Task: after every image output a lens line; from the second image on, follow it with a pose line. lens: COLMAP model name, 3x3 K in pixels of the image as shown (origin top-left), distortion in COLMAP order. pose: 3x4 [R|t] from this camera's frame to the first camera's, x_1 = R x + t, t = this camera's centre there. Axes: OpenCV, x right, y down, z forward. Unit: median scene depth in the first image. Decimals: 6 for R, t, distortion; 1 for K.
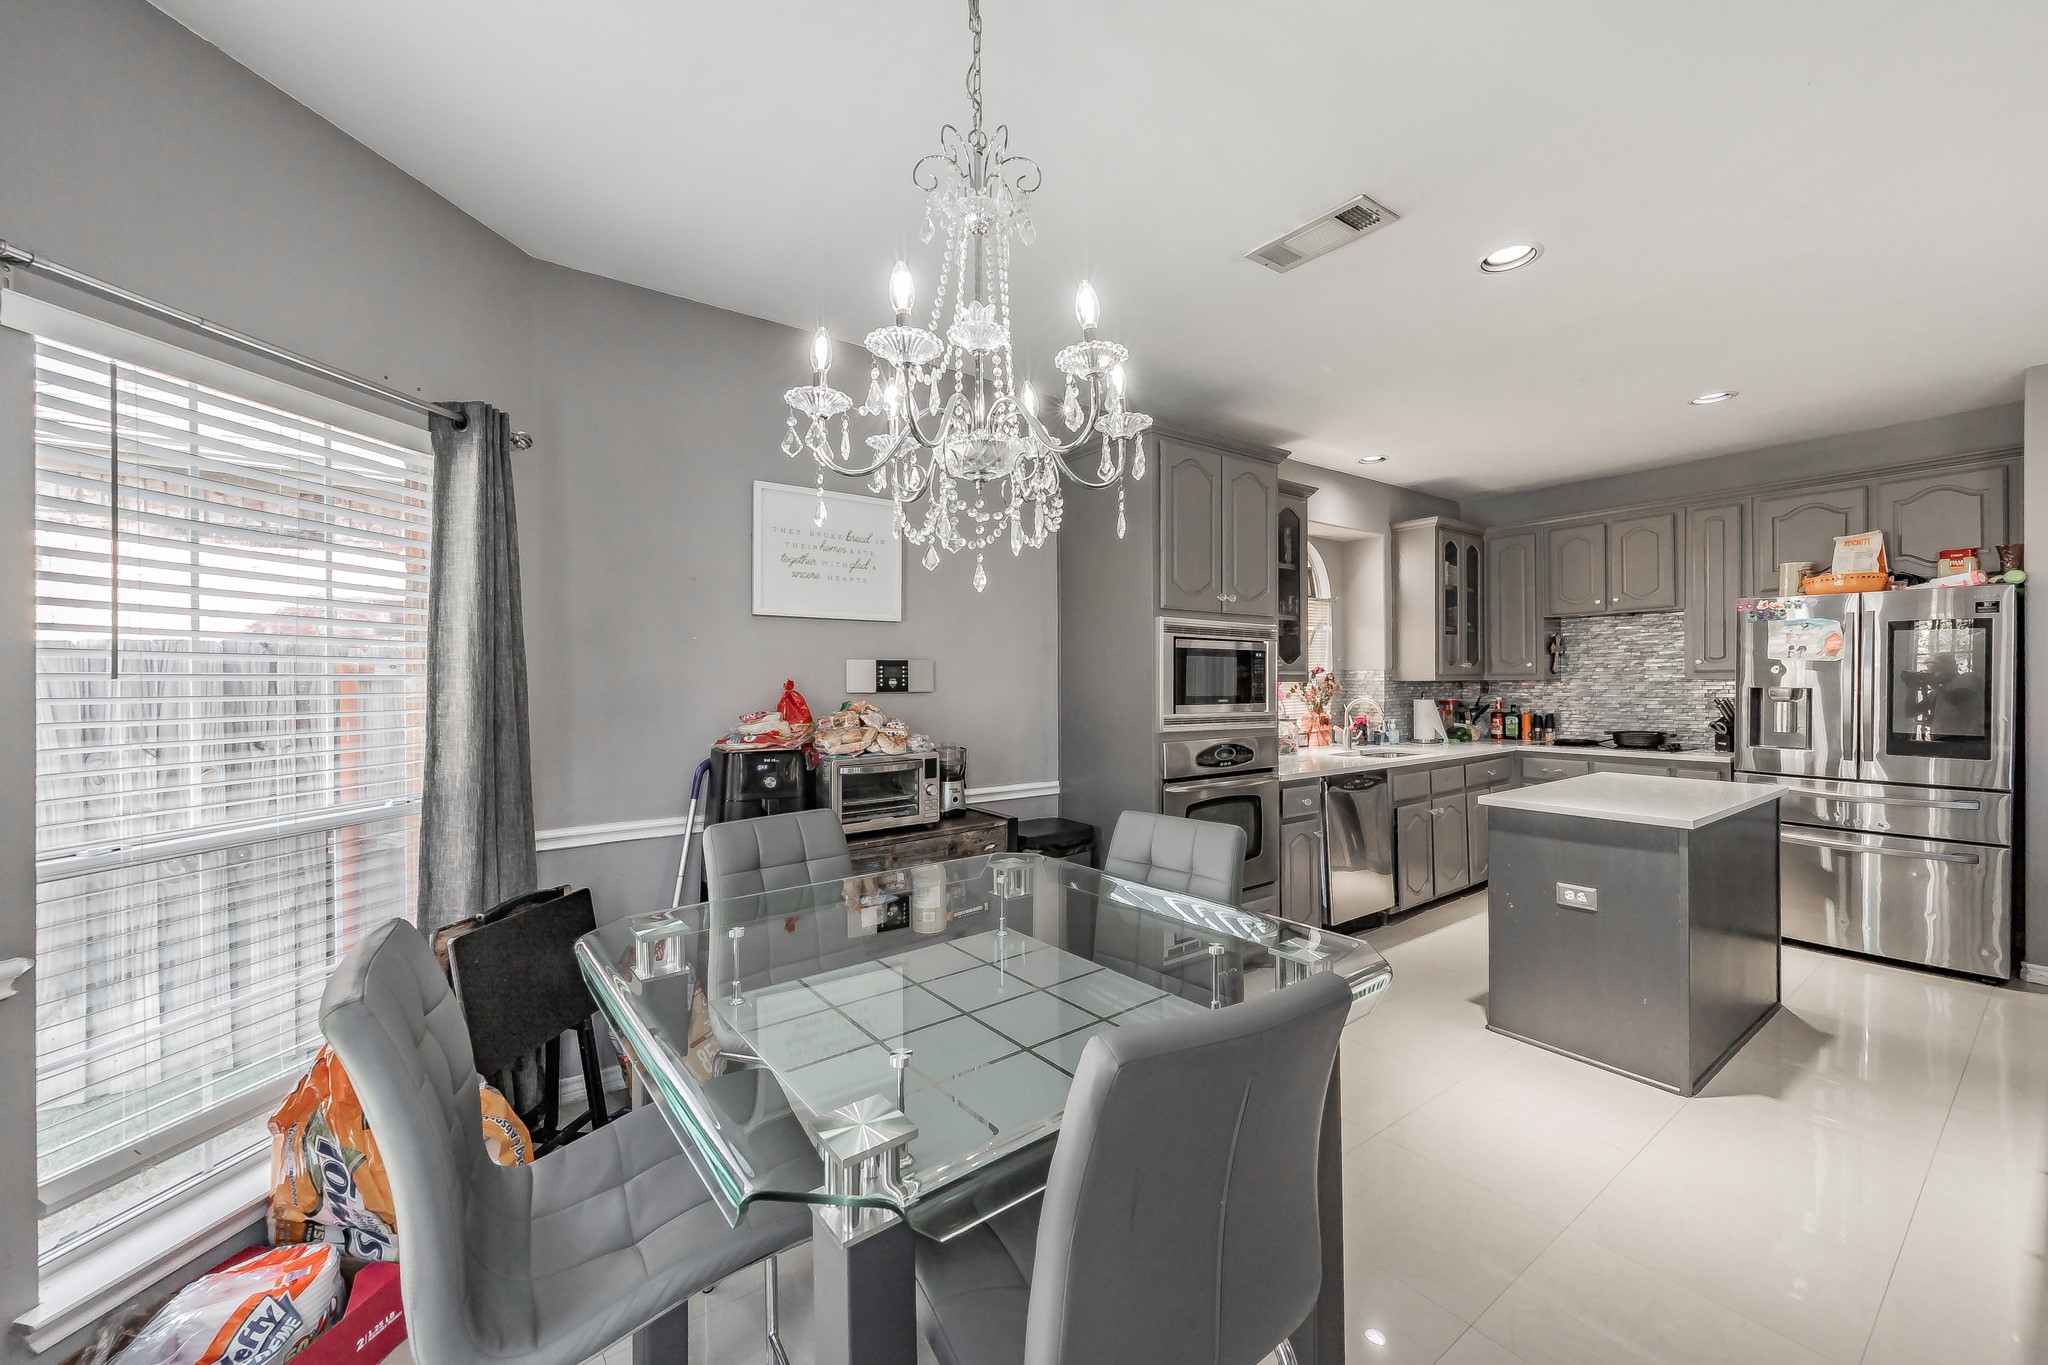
lens RADIAL K [[747.1, 0, 1031.9], [0, 747.1, 681.7], [0, 0, 1]] dist [-0.002942, -0.000087]
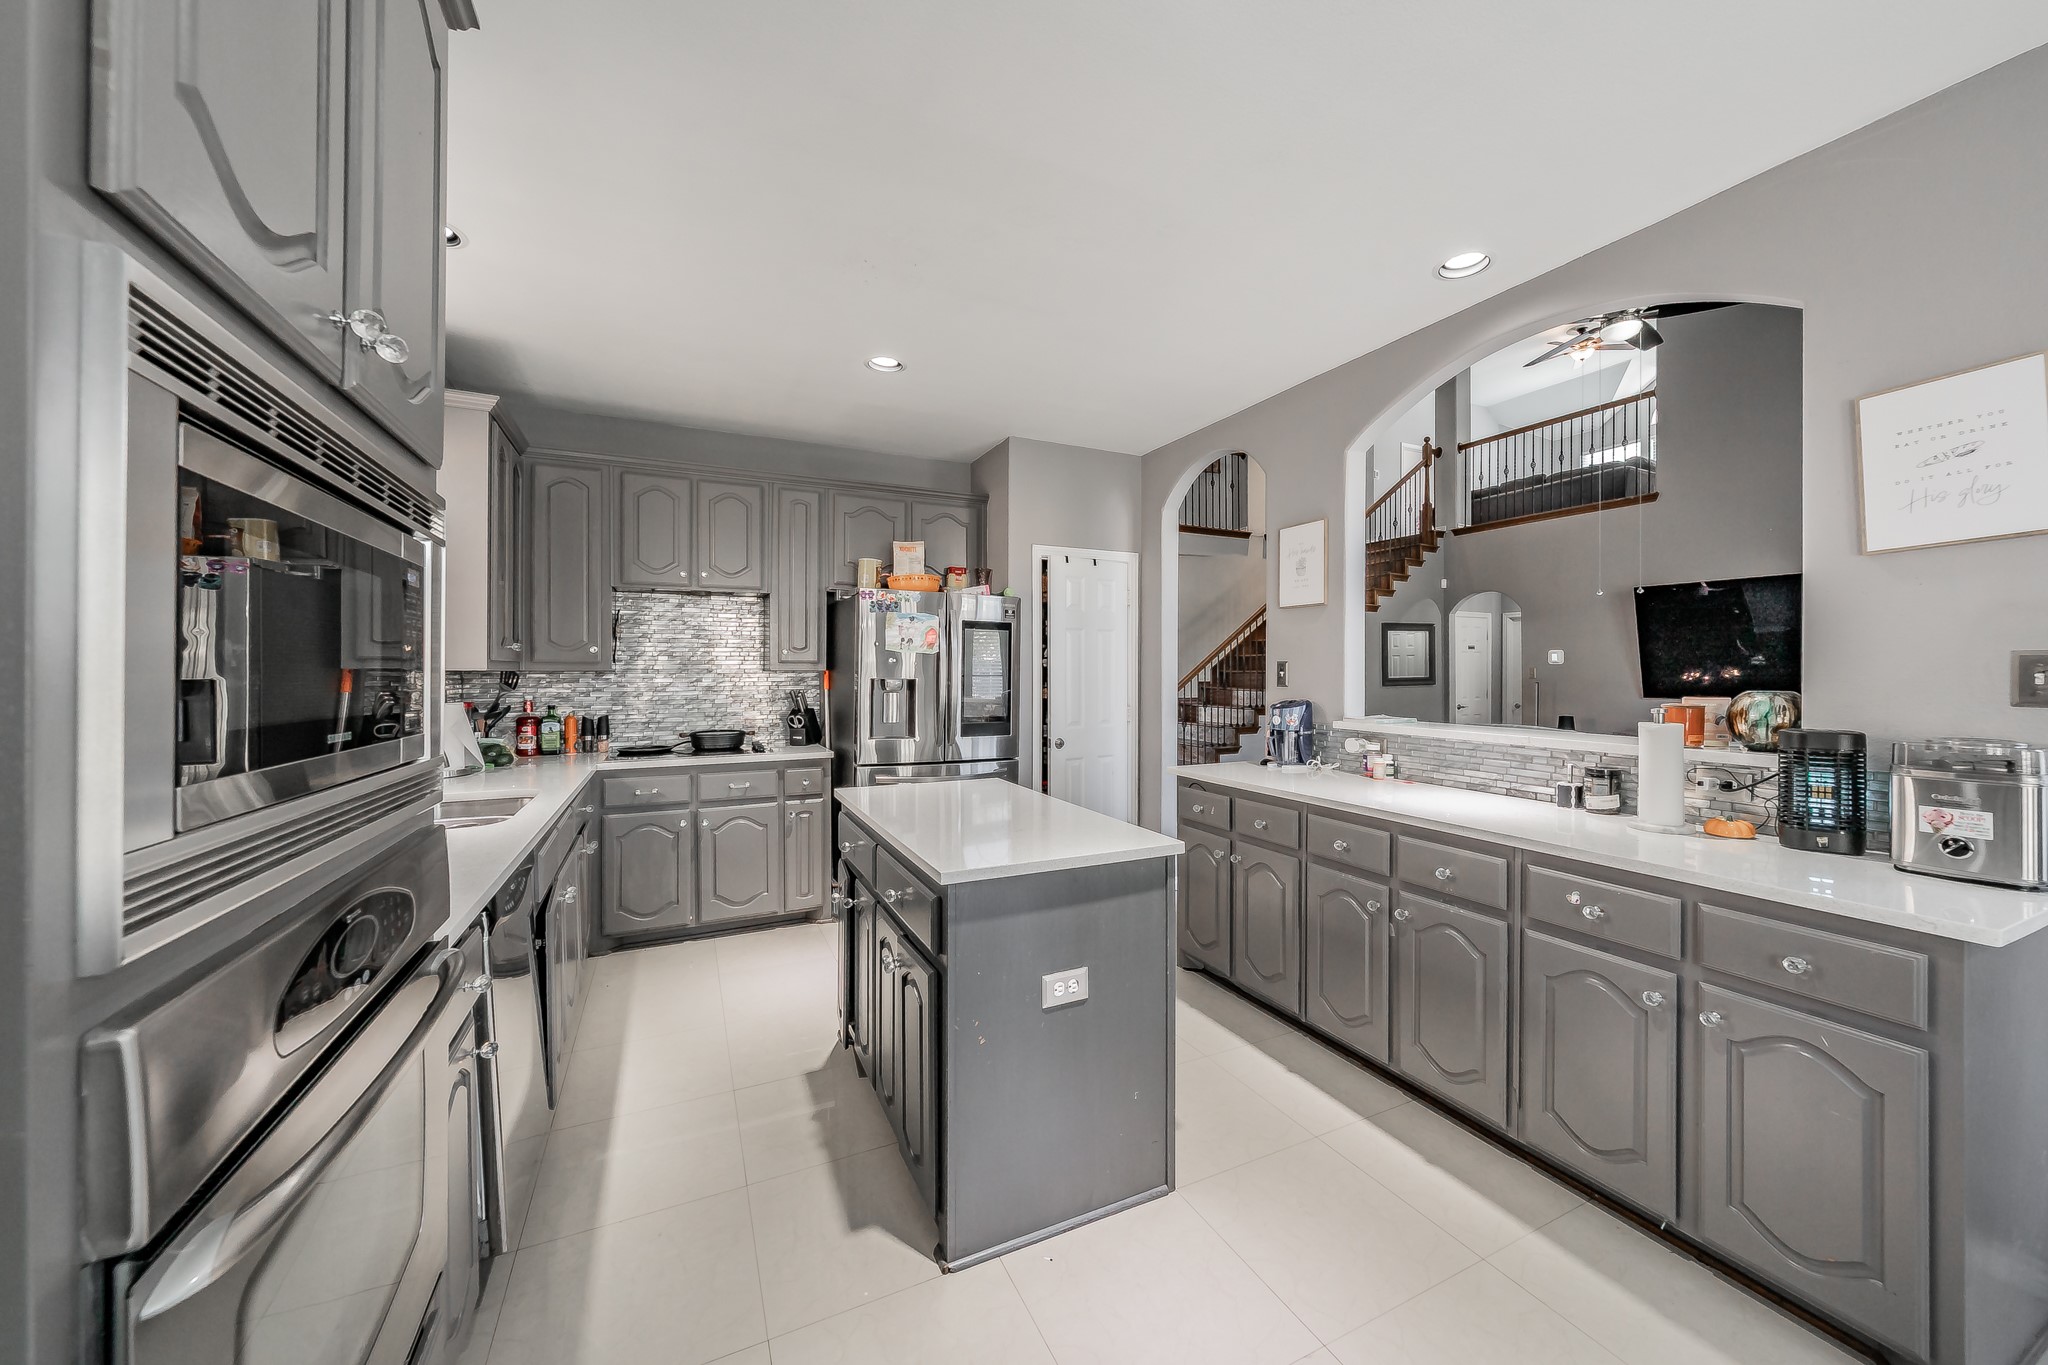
lens RADIAL K [[747.1, 0, 1034.2], [0, 747.1, 673.0], [0, 0, 1]] dist [-0.002942, -0.000087]
pose [[0.177662, 0.003786, 0.984084, 0.035975], [0.000623, 0.999992, -0.003960, 0.003443], [-0.984091, 0.001317, 0.177658, 0.540053]]
